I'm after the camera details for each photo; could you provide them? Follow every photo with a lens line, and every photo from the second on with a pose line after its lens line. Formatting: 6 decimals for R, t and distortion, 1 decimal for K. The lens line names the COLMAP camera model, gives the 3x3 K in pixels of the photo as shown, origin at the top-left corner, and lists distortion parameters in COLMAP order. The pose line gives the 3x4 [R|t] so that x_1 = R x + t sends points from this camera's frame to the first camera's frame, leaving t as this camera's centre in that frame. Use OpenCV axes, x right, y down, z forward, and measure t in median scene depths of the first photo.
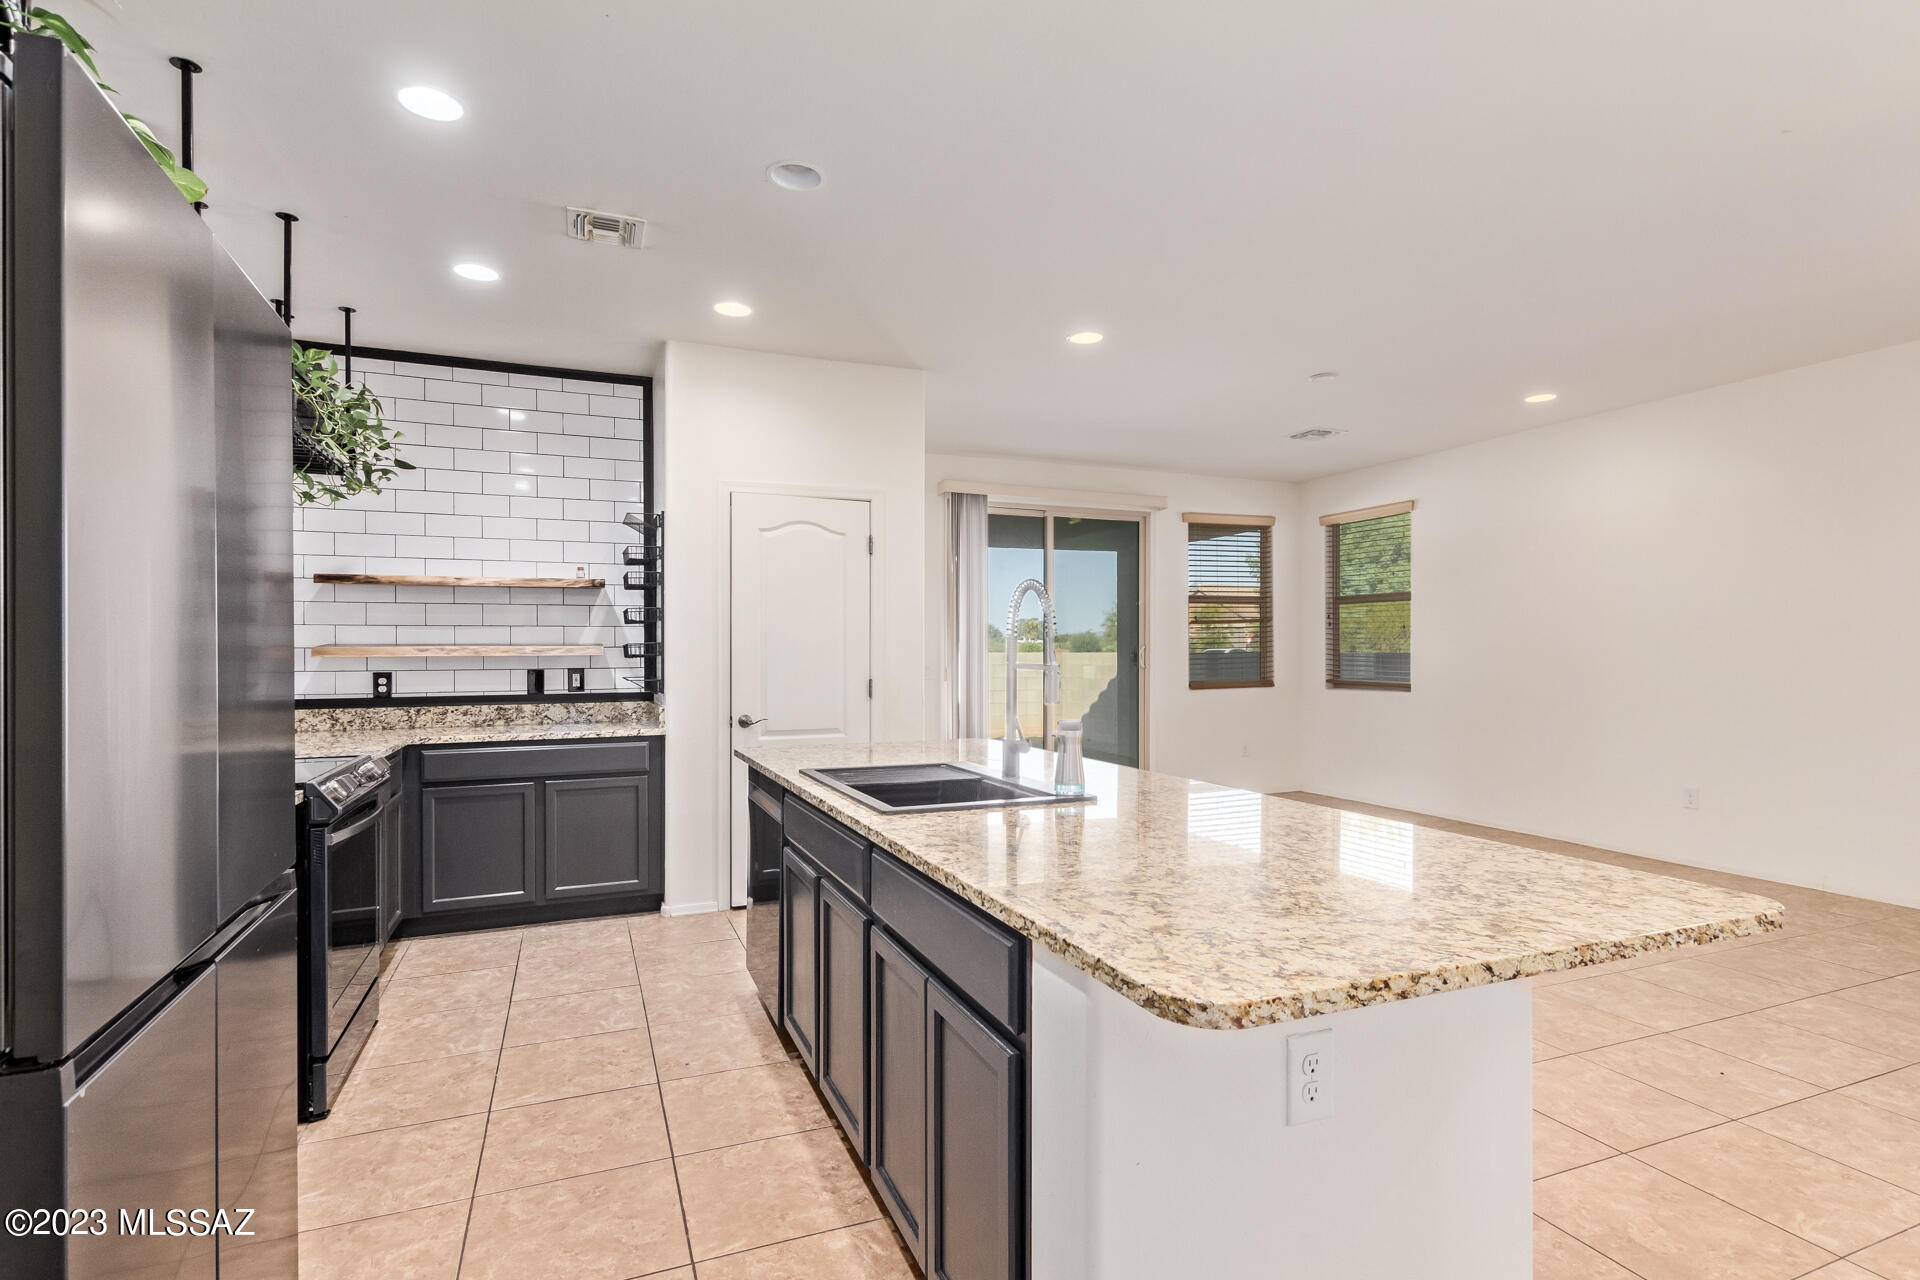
lens RADIAL K [[930.9, 0, 970.8], [0, 930.9, 663.1], [0, 0, 1]] dist [0.008031, 0.002517]
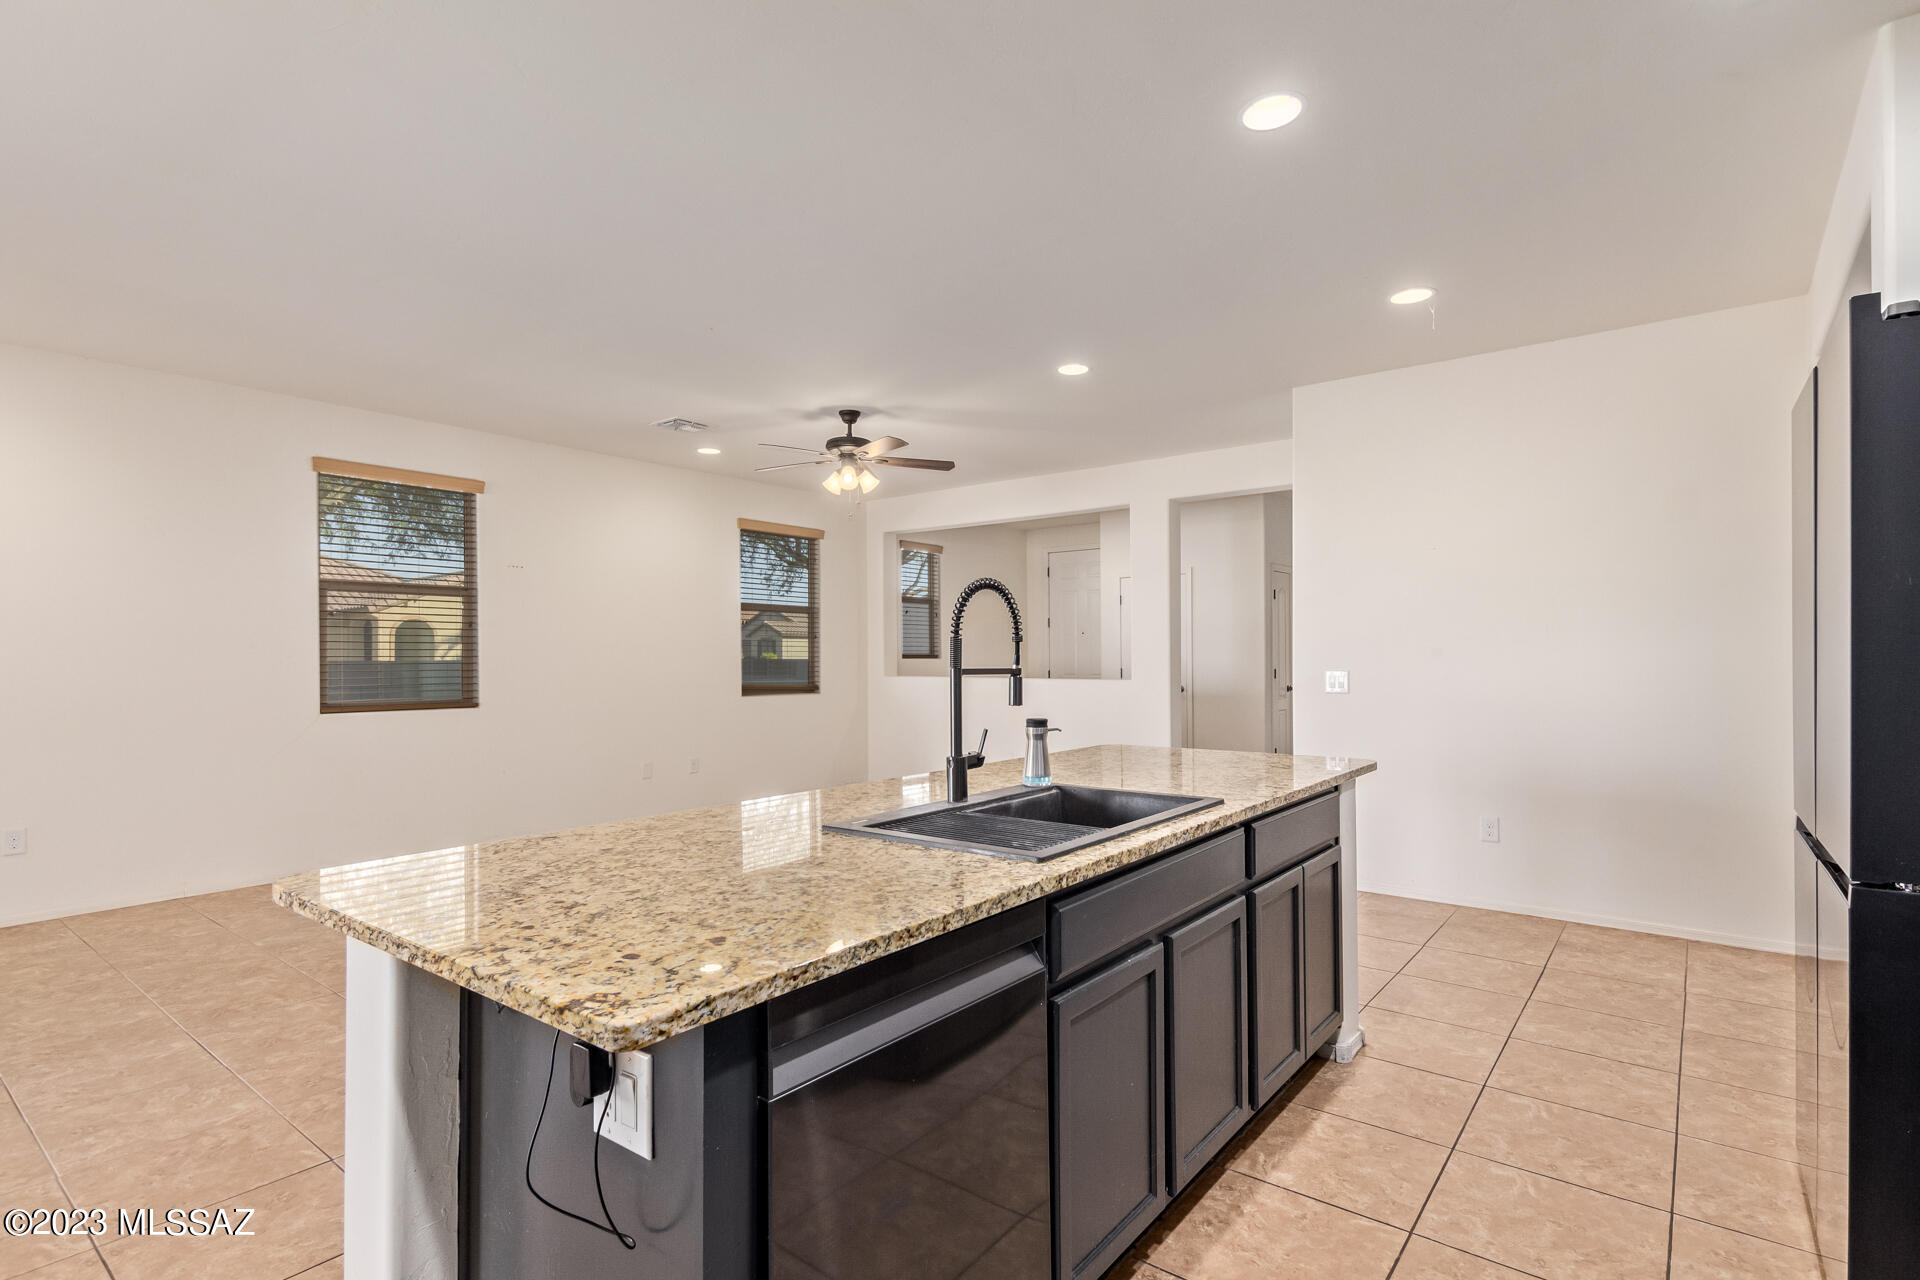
lens RADIAL K [[930.9, 0, 944.0], [0, 930.9, 652.7], [0, 0, 1]] dist [0.008031, 0.002517]
pose [[-0.469594, 0.007531, 0.882851, -0.934426], [0.015589, 0.999878, -0.000237, -0.024030], [-0.882745, 0.013652, -0.469654, 1.843649]]
